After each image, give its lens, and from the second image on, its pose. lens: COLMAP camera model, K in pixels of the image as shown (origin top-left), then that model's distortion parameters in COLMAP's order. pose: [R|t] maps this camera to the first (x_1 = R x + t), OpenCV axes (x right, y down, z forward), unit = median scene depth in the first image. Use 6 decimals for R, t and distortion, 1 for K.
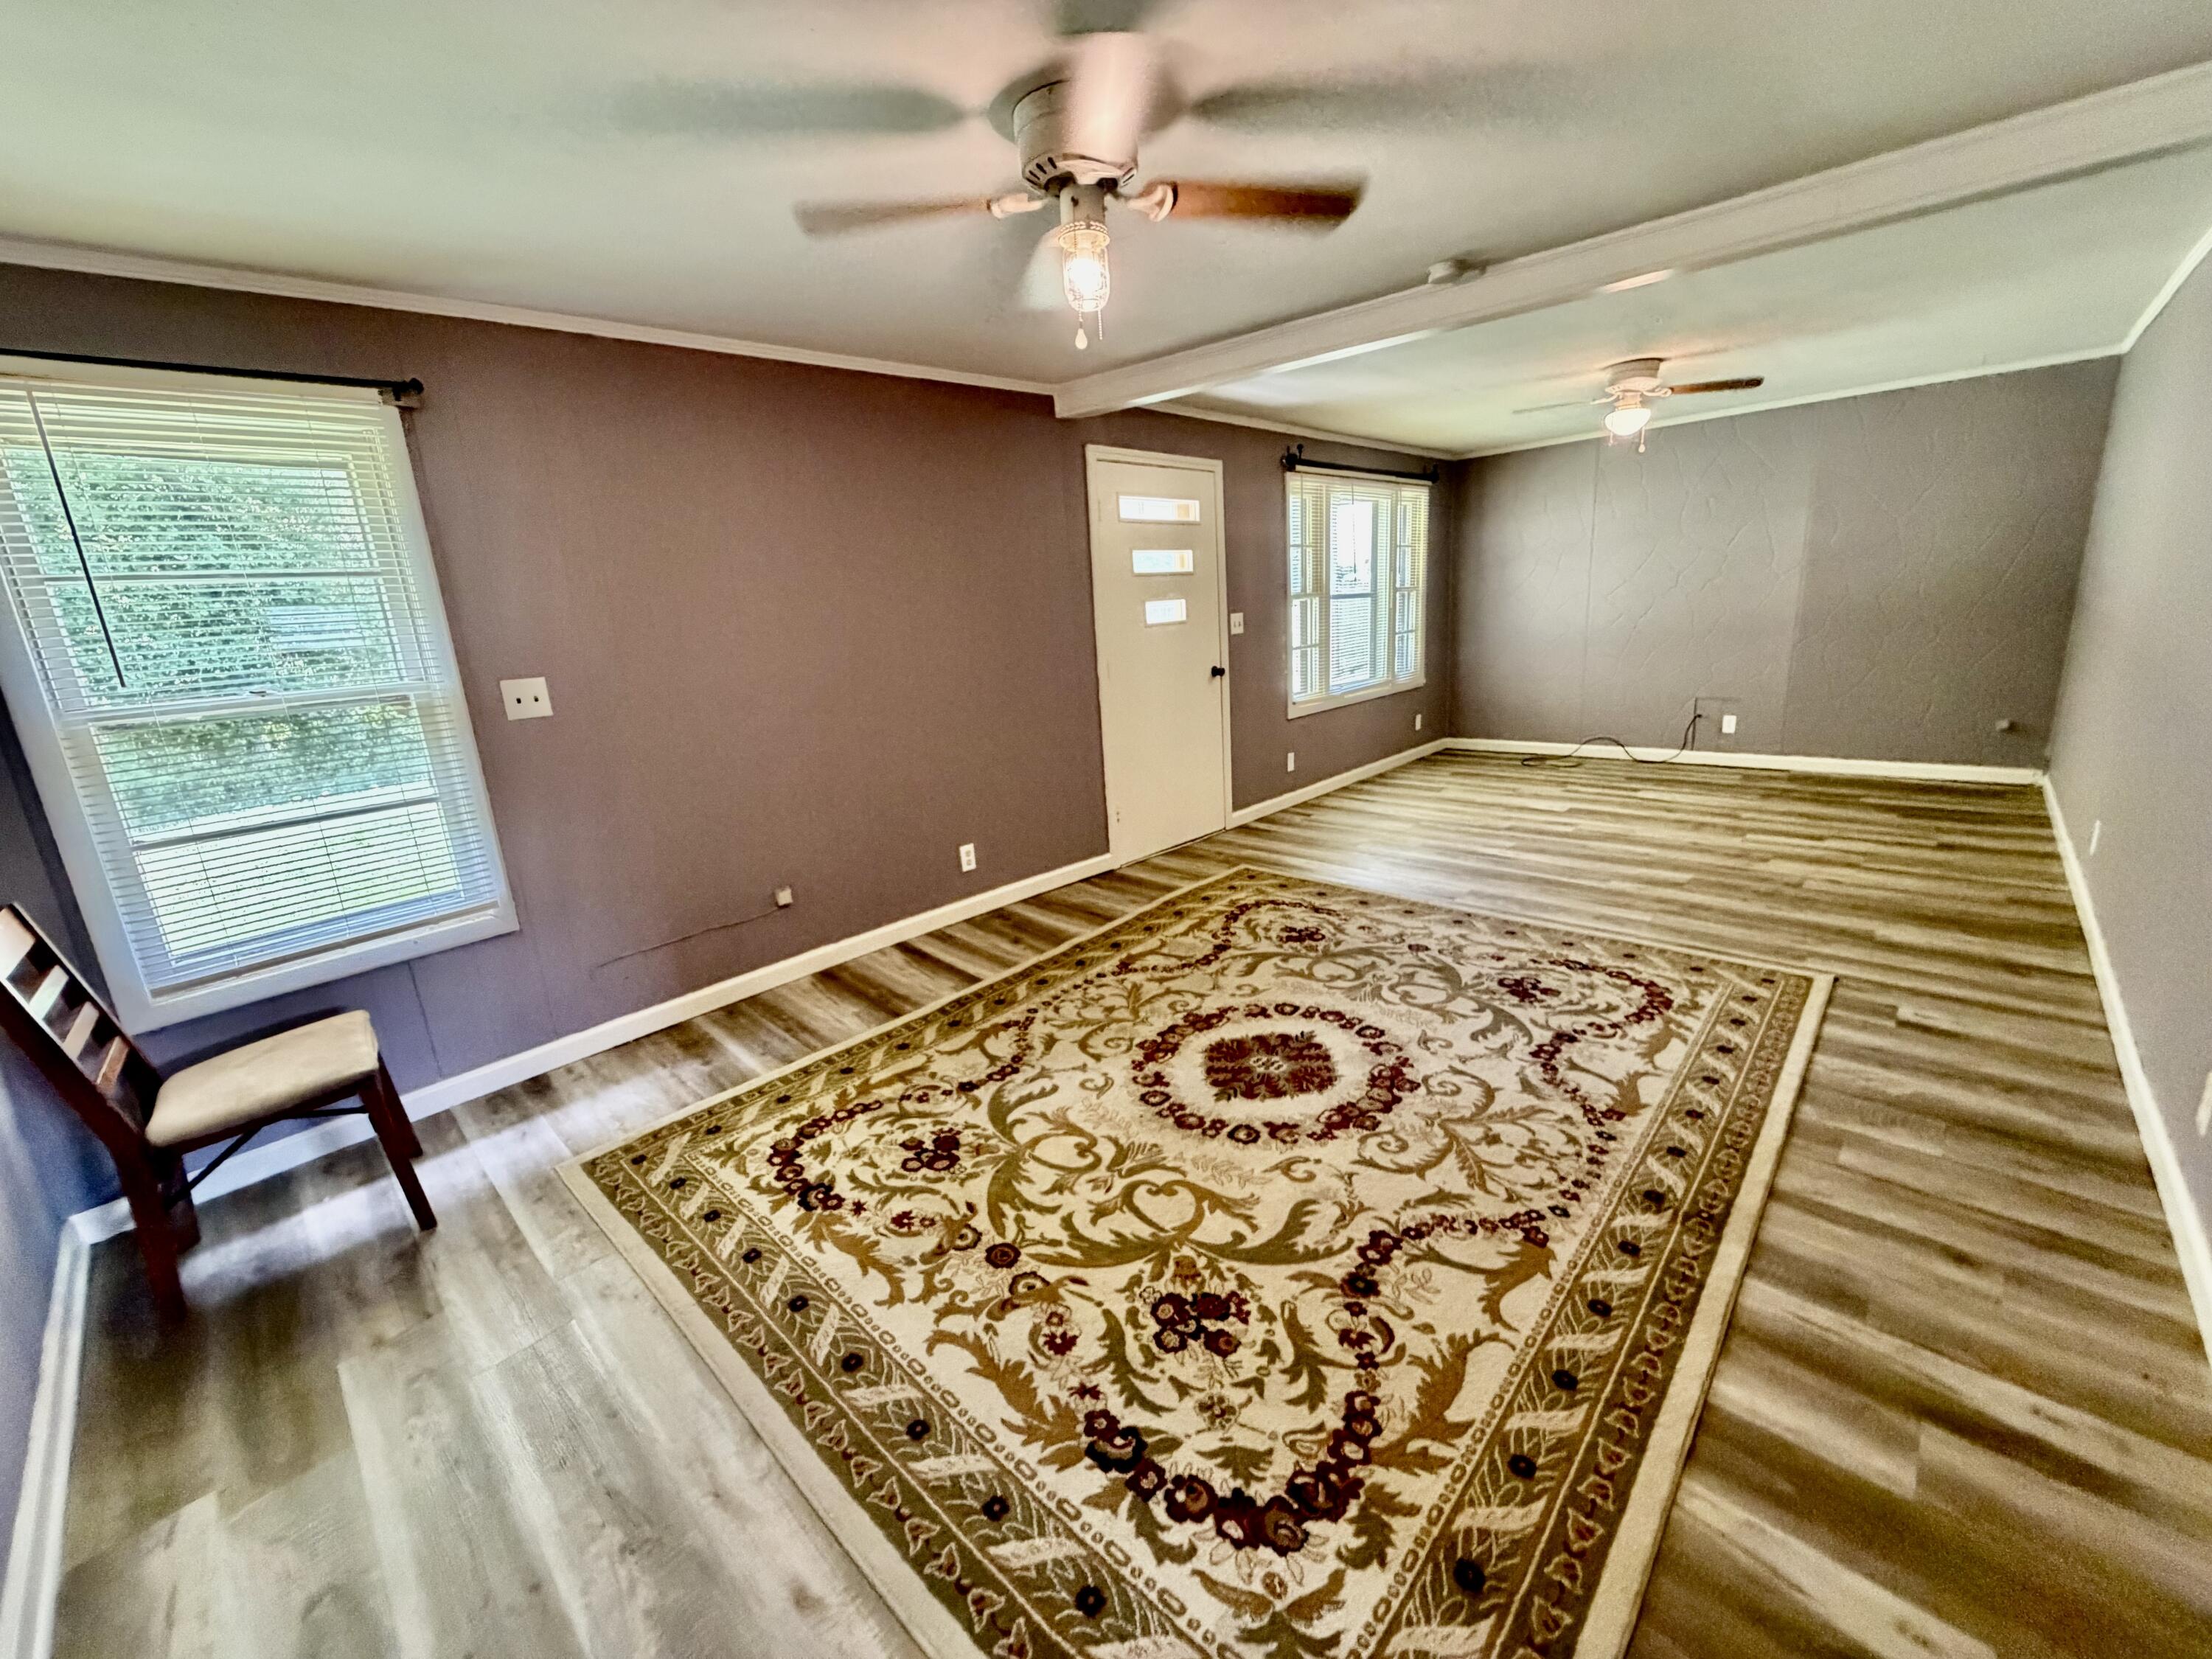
lens RADIAL K [[882.5, 0, 1109.4], [0, 882.5, 820.8], [0, 0, 1]] dist [0.001632, -0.000400]
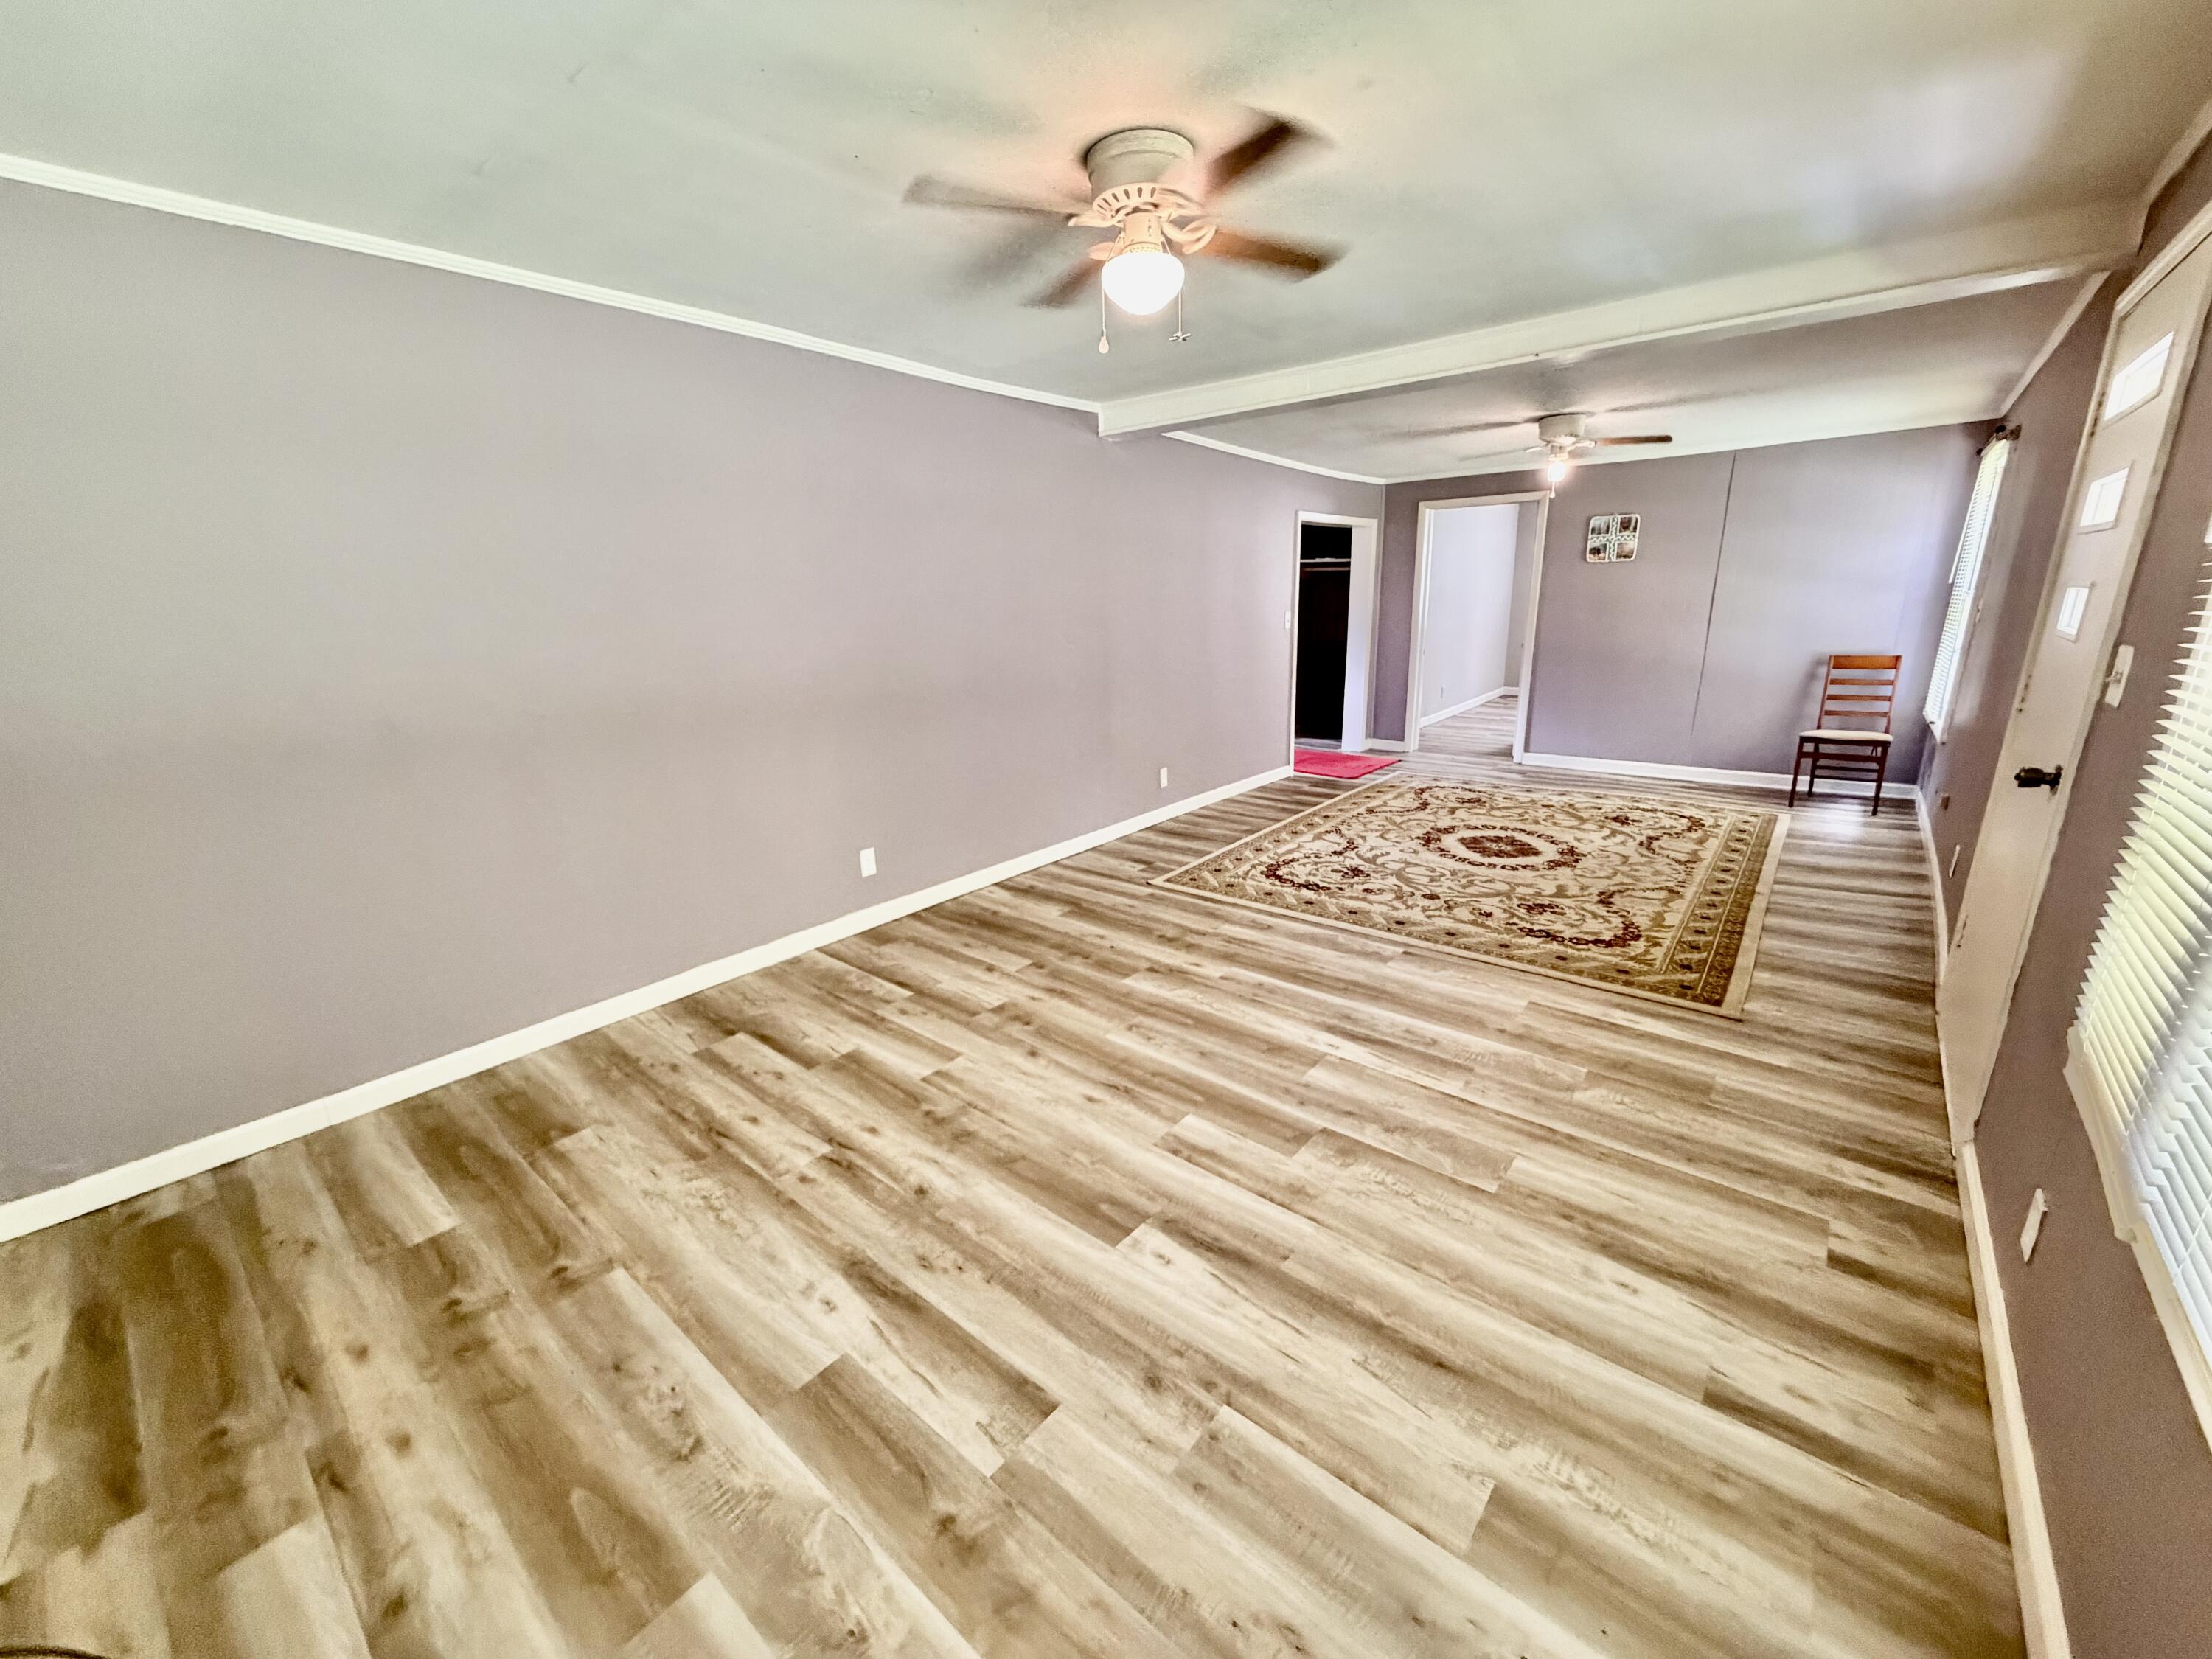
lens RADIAL K [[882.5, 0, 1099.9], [0, 882.5, 831.9], [0, 0, 1]] dist [0.001632, -0.000400]
pose [[-0.994471, 0.097622, -0.038707, 1.000025], [0.065518, 0.864811, 0.497805, -0.666499], [0.082071, 0.492517, -0.866425, 2.343703]]
